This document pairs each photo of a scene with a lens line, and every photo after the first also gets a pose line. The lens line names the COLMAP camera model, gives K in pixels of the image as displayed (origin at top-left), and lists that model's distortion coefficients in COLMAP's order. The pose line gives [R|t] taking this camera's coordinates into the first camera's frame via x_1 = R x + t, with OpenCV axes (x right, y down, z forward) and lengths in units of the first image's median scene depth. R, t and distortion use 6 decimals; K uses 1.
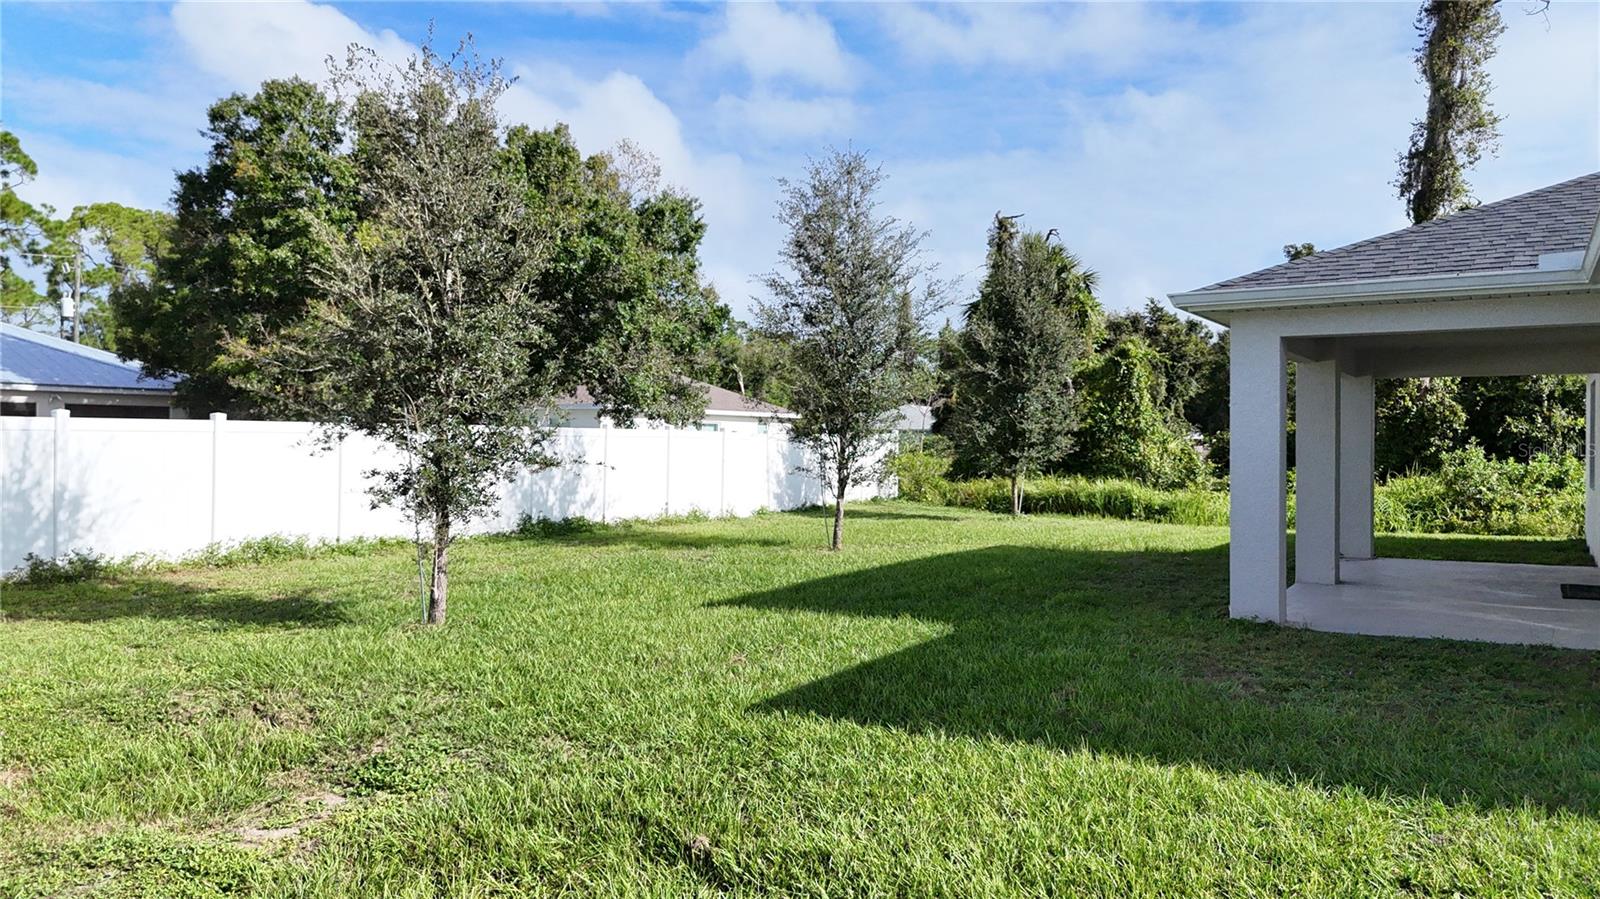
lens RADIAL K [[1181.7, 0, 800.0], [0, 1181.7, 449.5], [0, 0, 1]] dist [0.106257, -0.146911]
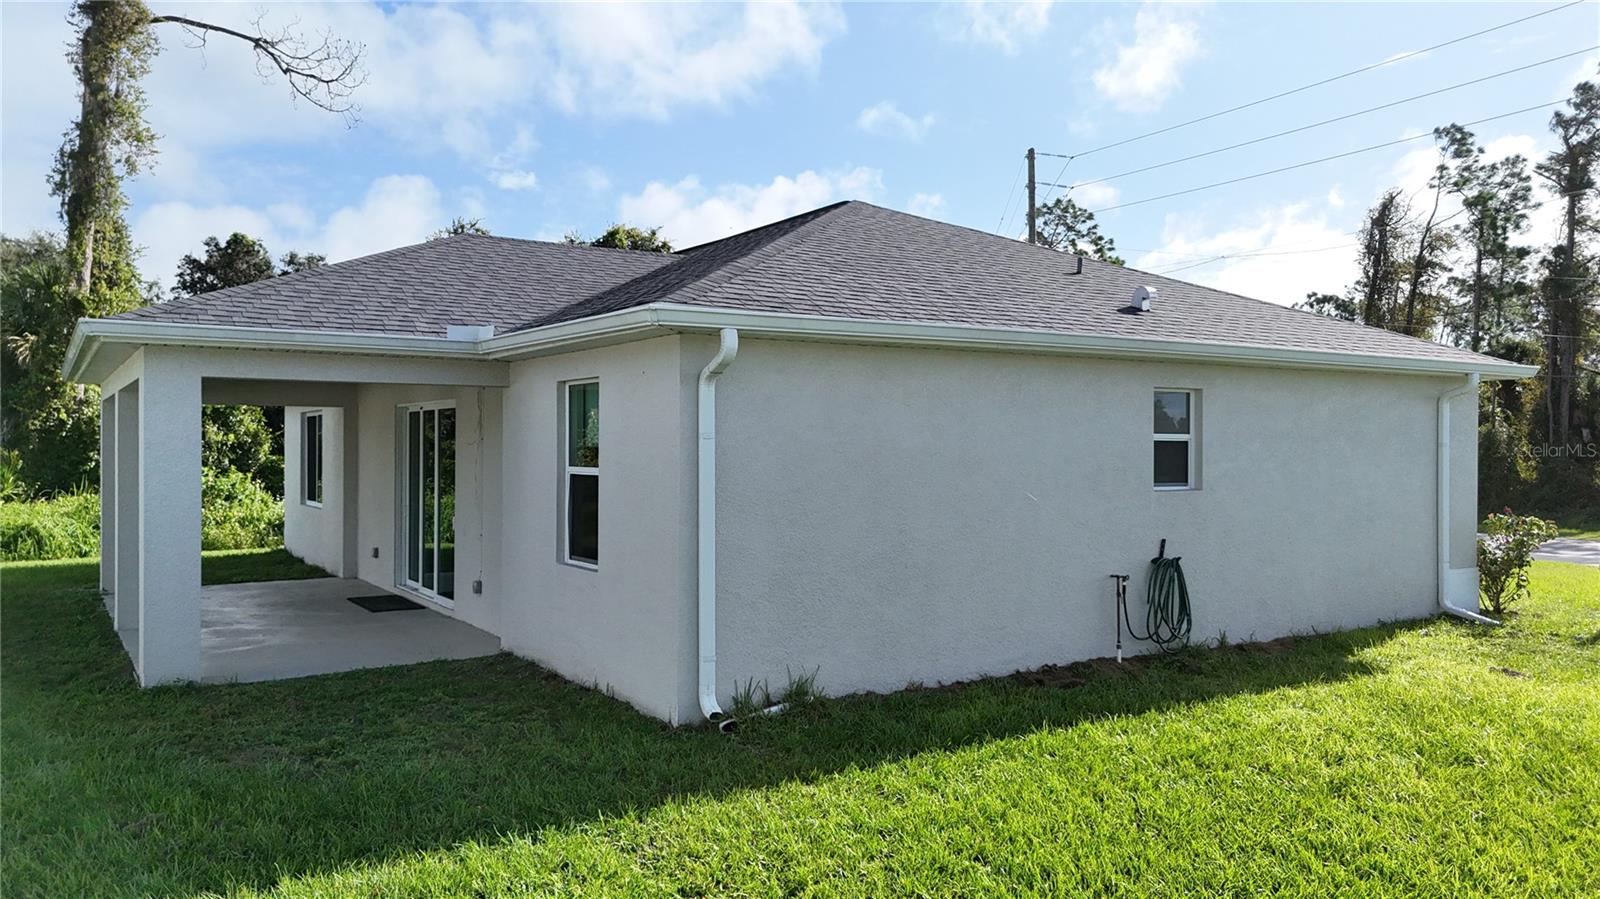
lens RADIAL K [[1181.7, 0, 800.0], [0, 1181.7, 449.5], [0, 0, 1]] dist [0.106257, -0.146911]
pose [[0.448435, -0.003013, 0.893810, -0.081772], [0.000621, 0.999995, 0.003060, -0.014421], [-0.893815, -0.000817, 0.448435, 0.058111]]
